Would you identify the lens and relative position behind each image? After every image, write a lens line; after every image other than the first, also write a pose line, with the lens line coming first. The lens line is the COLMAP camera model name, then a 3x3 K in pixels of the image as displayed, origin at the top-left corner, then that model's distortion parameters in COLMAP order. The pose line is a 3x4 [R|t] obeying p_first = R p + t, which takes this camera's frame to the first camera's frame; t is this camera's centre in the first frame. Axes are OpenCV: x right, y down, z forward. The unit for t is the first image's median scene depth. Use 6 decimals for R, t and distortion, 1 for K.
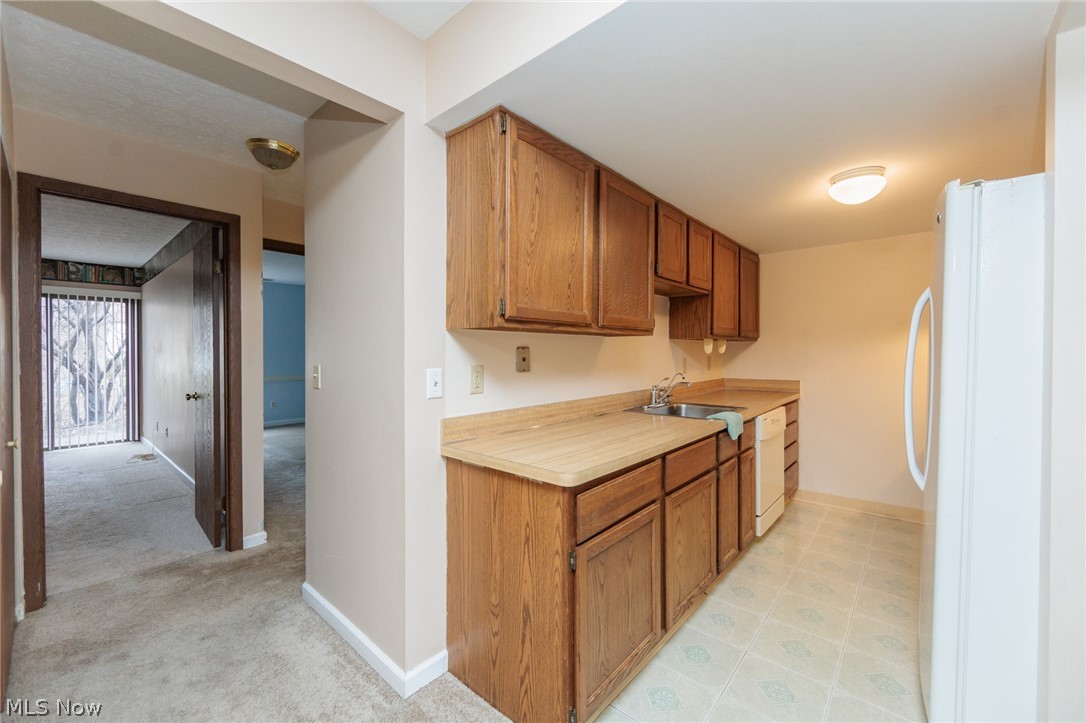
lens RADIAL K [[427.1, 0, 542.9], [0, 427.1, 357.9], [0, 0, 1]] dist [-0.001443, -0.001627]
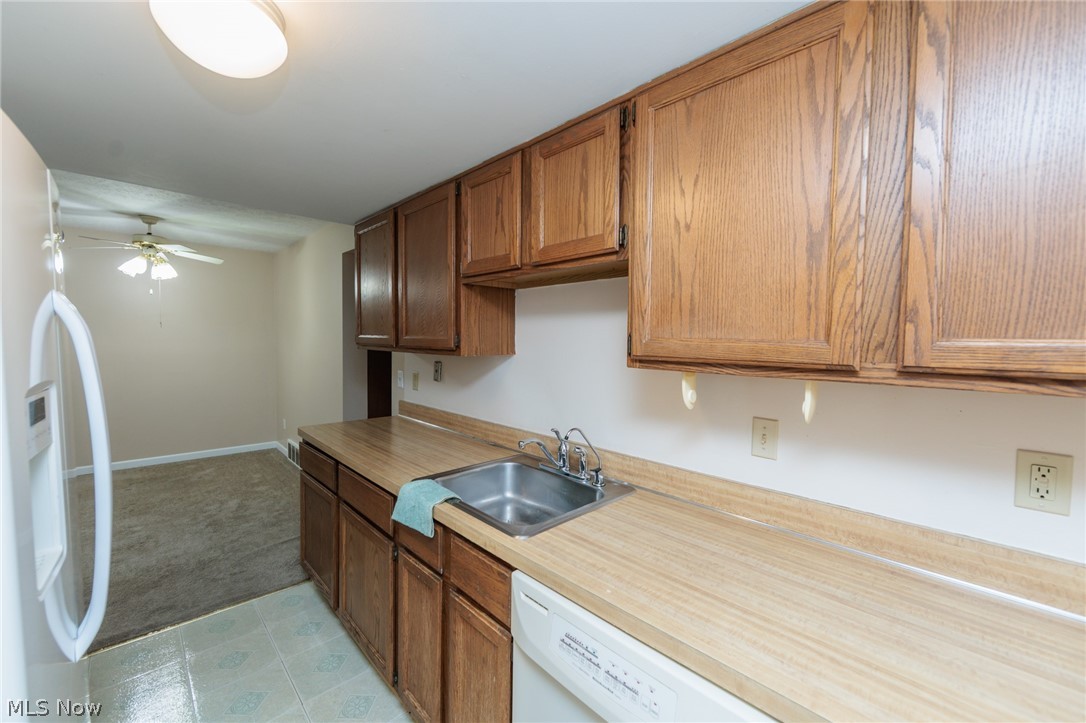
lens RADIAL K [[427.1, 0, 548.8], [0, 427.1, 360.0], [0, 0, 1]] dist [-0.001443, -0.001627]
pose [[-0.068869, 0.048621, -0.996440, 0.908581], [-0.028909, 0.998295, 0.050709, -0.079583], [0.997207, 0.032299, -0.067346, 1.079591]]
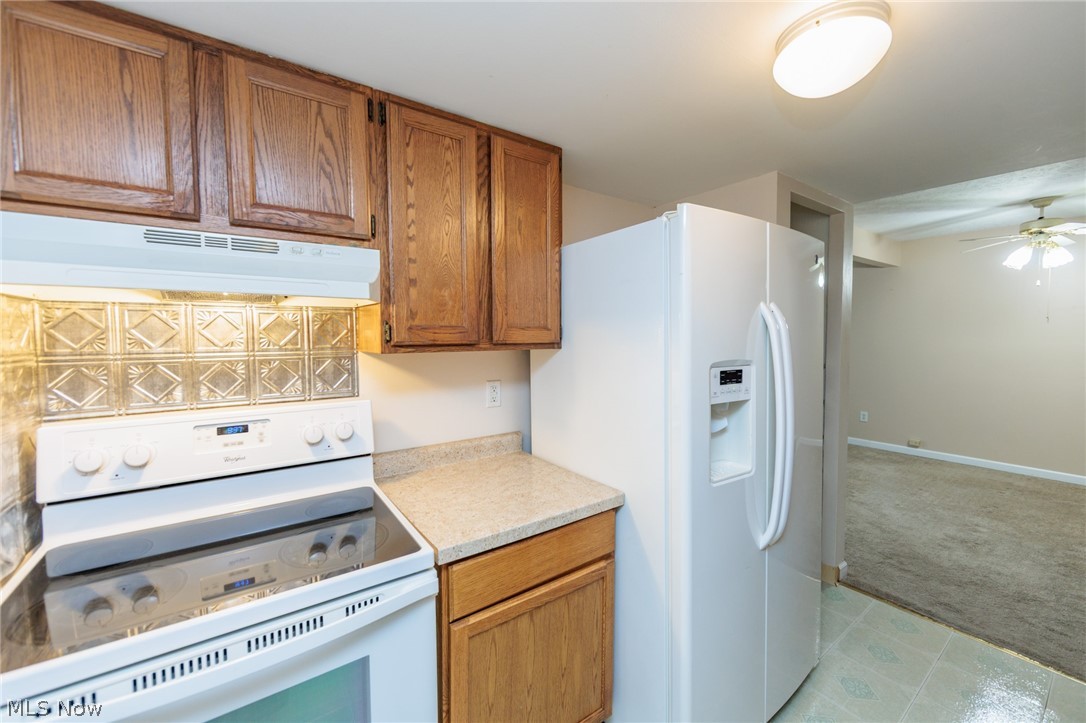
lens RADIAL K [[427.1, 0, 541.6], [0, 427.1, 356.4], [0, 0, 1]] dist [-0.001443, -0.001627]
pose [[-0.974417, -0.001947, 0.224740, 0.745280], [0.012748, 0.997874, 0.063913, -0.077391], [-0.224386, 0.065143, -0.972320, 1.230697]]
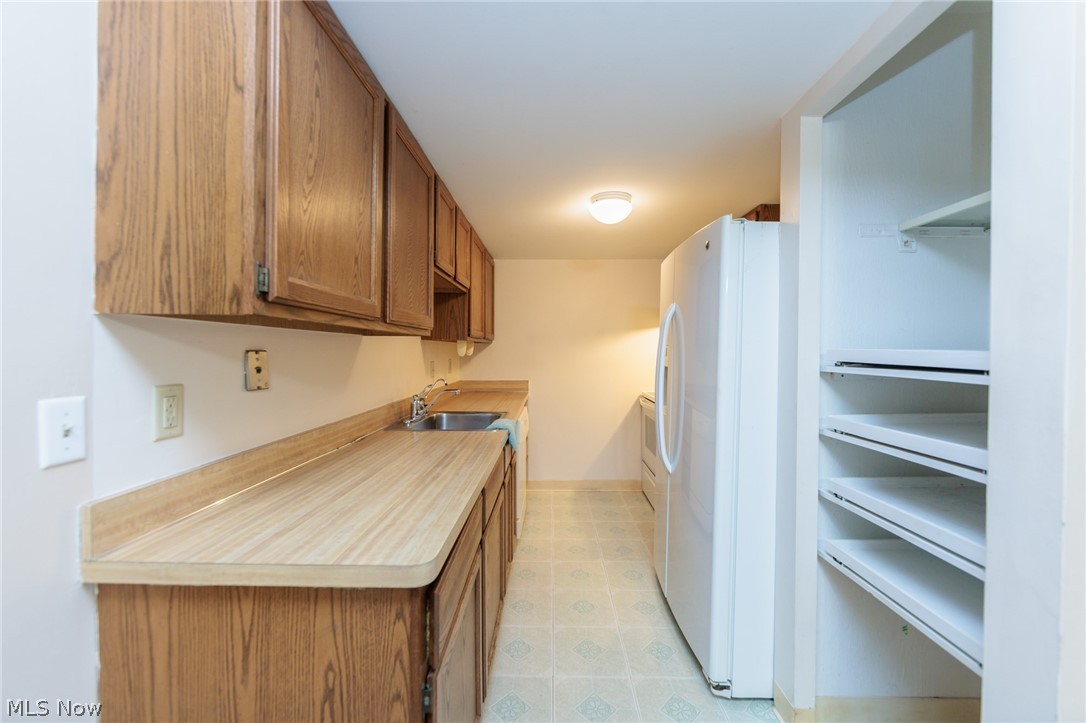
lens RADIAL K [[427.1, 0, 543.1], [0, 427.1, 357.0], [0, 0, 1]] dist [-0.001443, -0.001627]
pose [[0.763323, -0.004139, 0.646004, -0.097560], [0.003759, 0.999991, 0.001966, -0.011500], [-0.646006, 0.000928, 0.763332, 0.204315]]
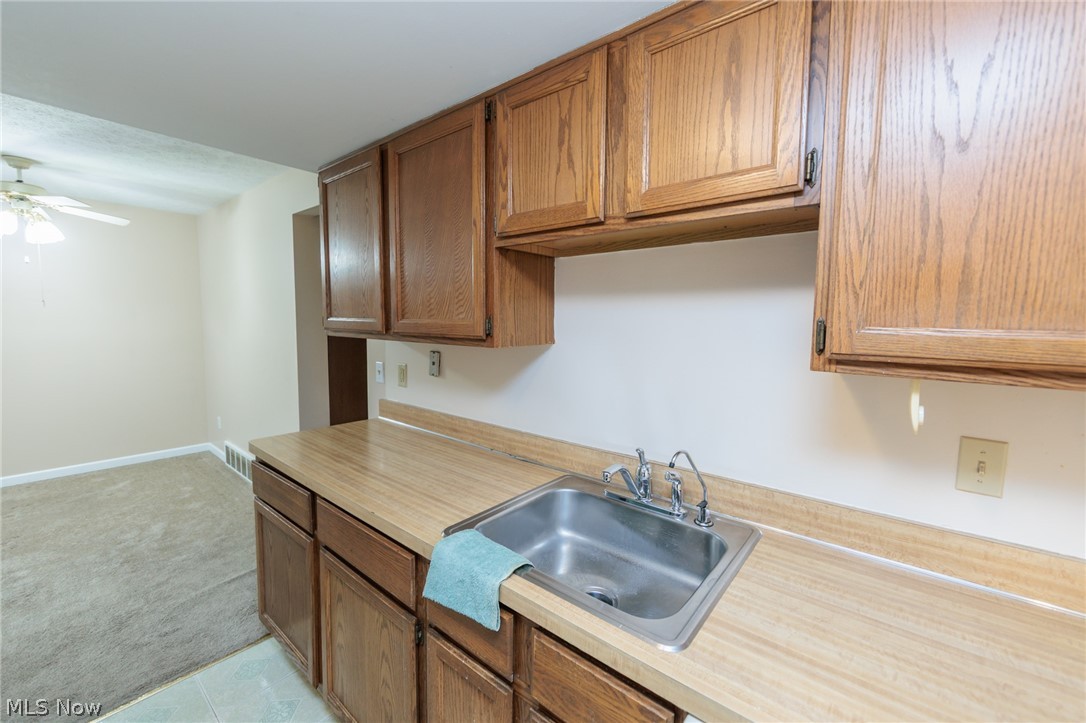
lens RADIAL K [[427.1, 0, 547.8], [0, 427.1, 359.1], [0, 0, 1]] dist [-0.001443, -0.001627]
pose [[0.046915, 0.092587, -0.994599, 0.734573], [-0.028435, 0.995415, 0.091322, -0.081254], [0.998494, 0.023997, 0.049333, 0.930649]]
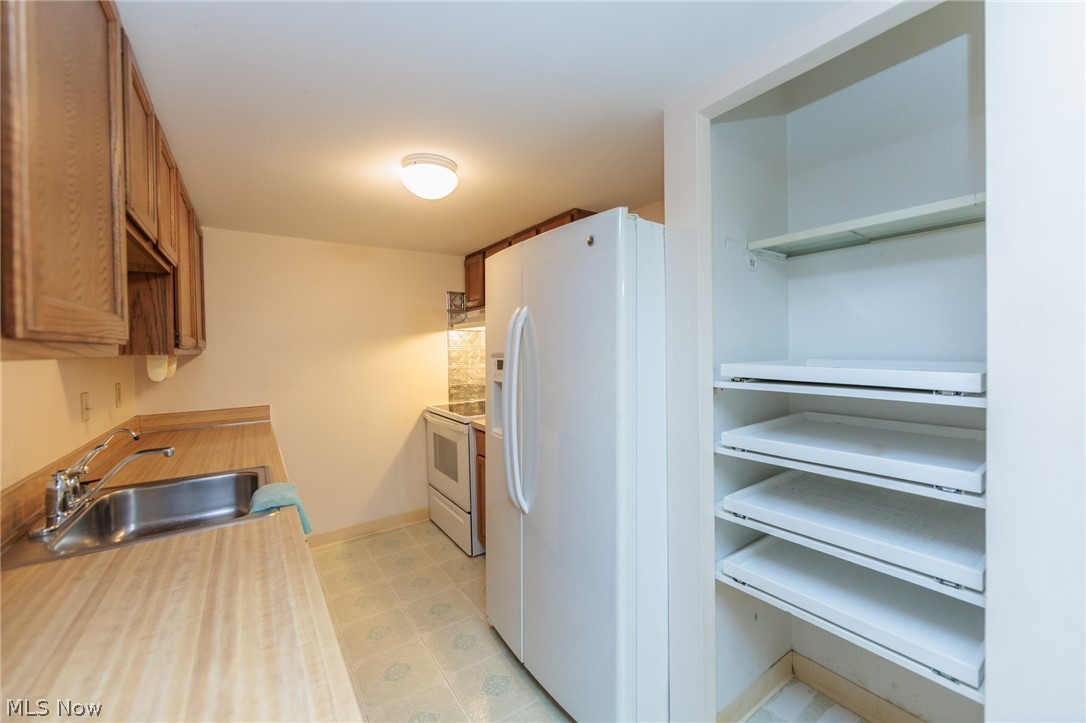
lens RADIAL K [[427.1, 0, 545.2], [0, 427.1, 358.2], [0, 0, 1]] dist [-0.001443, -0.001627]
pose [[0.238824, -0.024502, 0.970754, -0.029934], [0.029840, 0.999395, 0.017884, -0.041268], [-0.970604, 0.024696, 0.239411, 0.461958]]
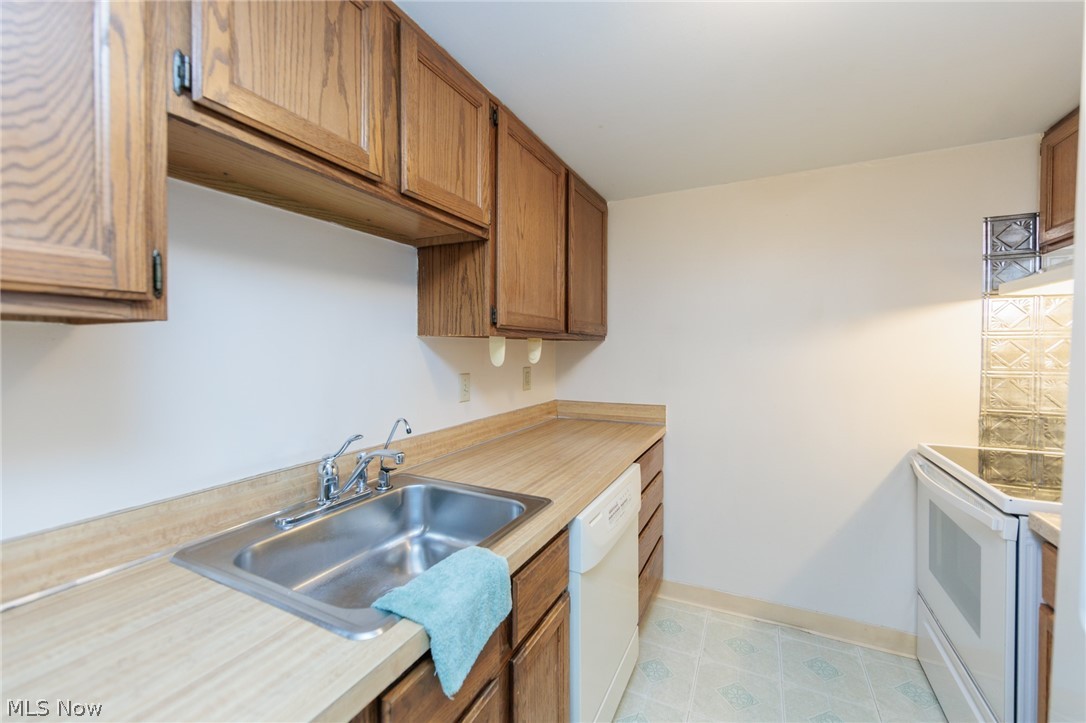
lens RADIAL K [[427.1, 0, 539.9], [0, 427.1, 357.0], [0, 0, 1]] dist [-0.001443, -0.001627]
pose [[0.968615, -0.001570, 0.248562, 0.373177], [0.000962, 0.999996, 0.002566, -0.026183], [-0.248565, -0.002247, 0.968613, 0.611783]]
